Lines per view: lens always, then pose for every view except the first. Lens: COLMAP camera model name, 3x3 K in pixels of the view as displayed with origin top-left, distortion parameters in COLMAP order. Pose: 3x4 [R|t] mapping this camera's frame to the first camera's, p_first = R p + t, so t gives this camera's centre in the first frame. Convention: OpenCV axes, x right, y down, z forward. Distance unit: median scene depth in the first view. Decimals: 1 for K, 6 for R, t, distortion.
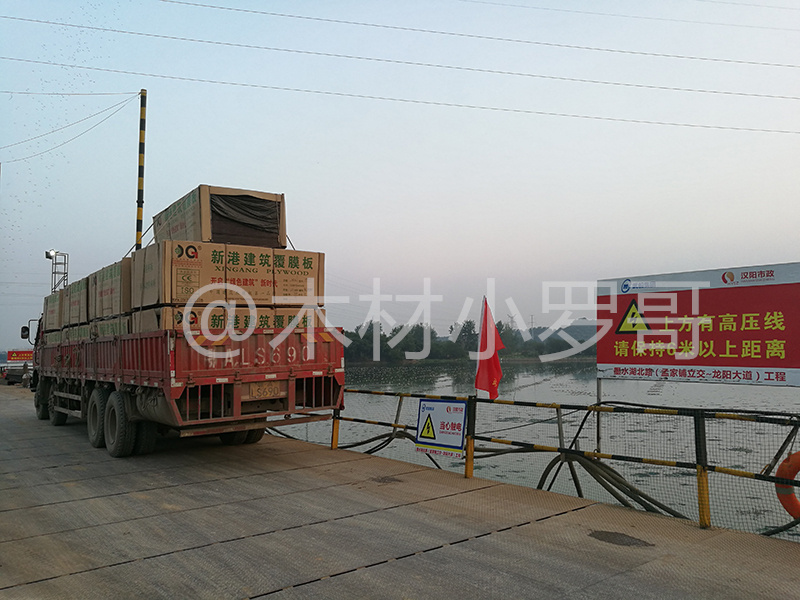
lens RADIAL K [[664.0, 0, 400.0], [0, 664.0, 300.0], [0, 0, 1]] dist [0.069517, -0.003304]
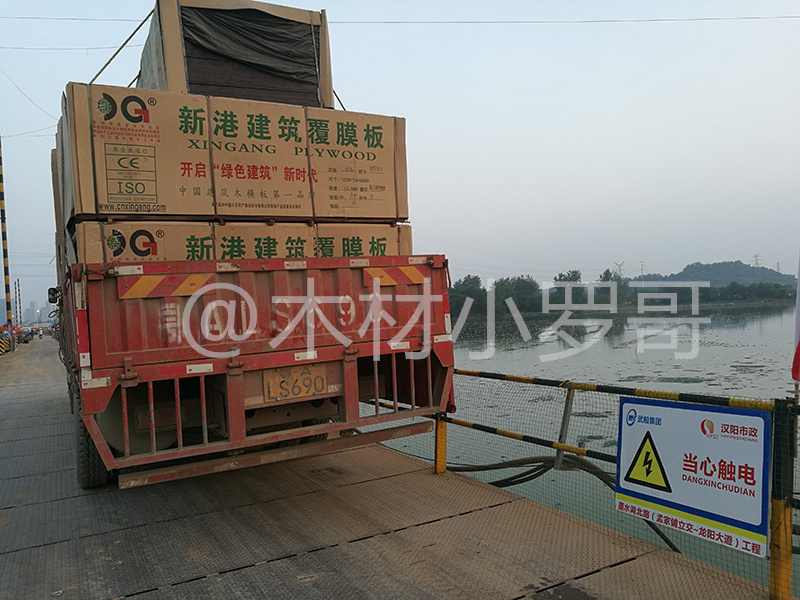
lens RADIAL K [[664.0, 0, 400.0], [0, 664.0, 300.0], [0, 0, 1]] dist [0.069517, -0.003304]
pose [[0.988297, -0.036505, -0.148107, -0.049079], [0.046238, 0.996953, 0.062816, 0.044667], [0.145362, -0.068929, 0.986974, 0.514354]]
